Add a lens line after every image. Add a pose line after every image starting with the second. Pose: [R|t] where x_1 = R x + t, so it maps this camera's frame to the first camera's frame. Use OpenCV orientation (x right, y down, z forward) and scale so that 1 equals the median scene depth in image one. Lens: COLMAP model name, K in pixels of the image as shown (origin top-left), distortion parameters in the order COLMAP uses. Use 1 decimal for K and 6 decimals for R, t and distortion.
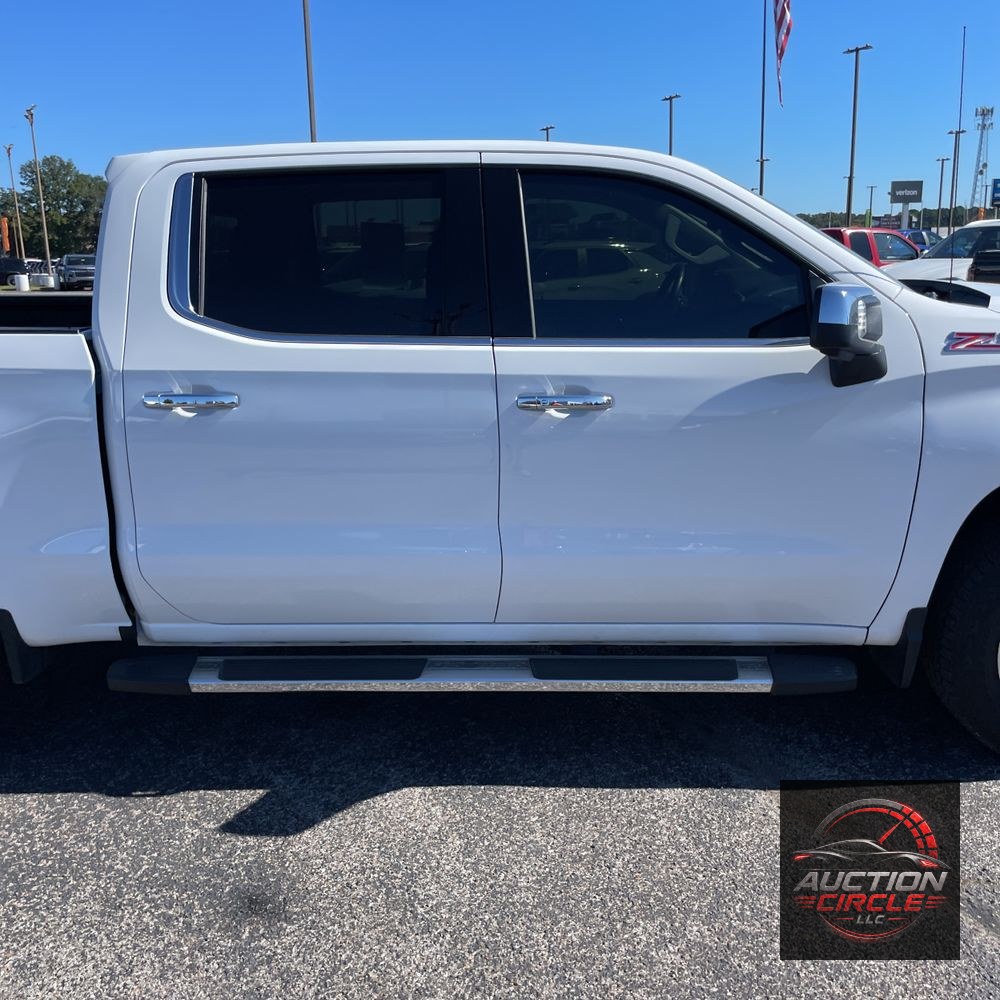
lens RADIAL K [[1026.6, 0, 500.6], [0, 1026.6, 500.8], [0, 0, 1]] dist [0.033874, 0.000000]
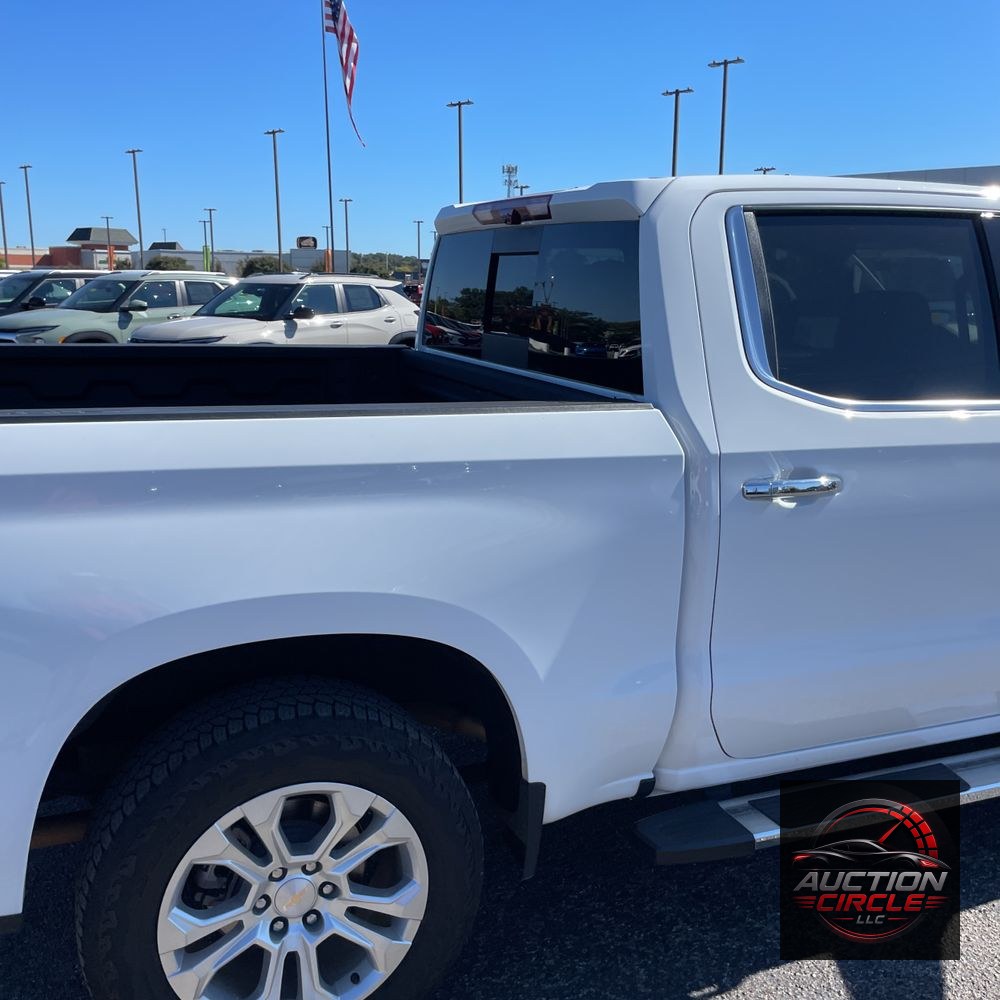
lens RADIAL K [[1026.6, 0, 492.6], [0, 1026.6, 505.0], [0, 0, 1]] dist [0.033874, 0.000000]
pose [[0.919307, -0.054524, 0.389745, -0.789995], [0.065207, 0.997770, -0.014221, -0.083236], [-0.388101, 0.038488, 0.920813, 0.335592]]
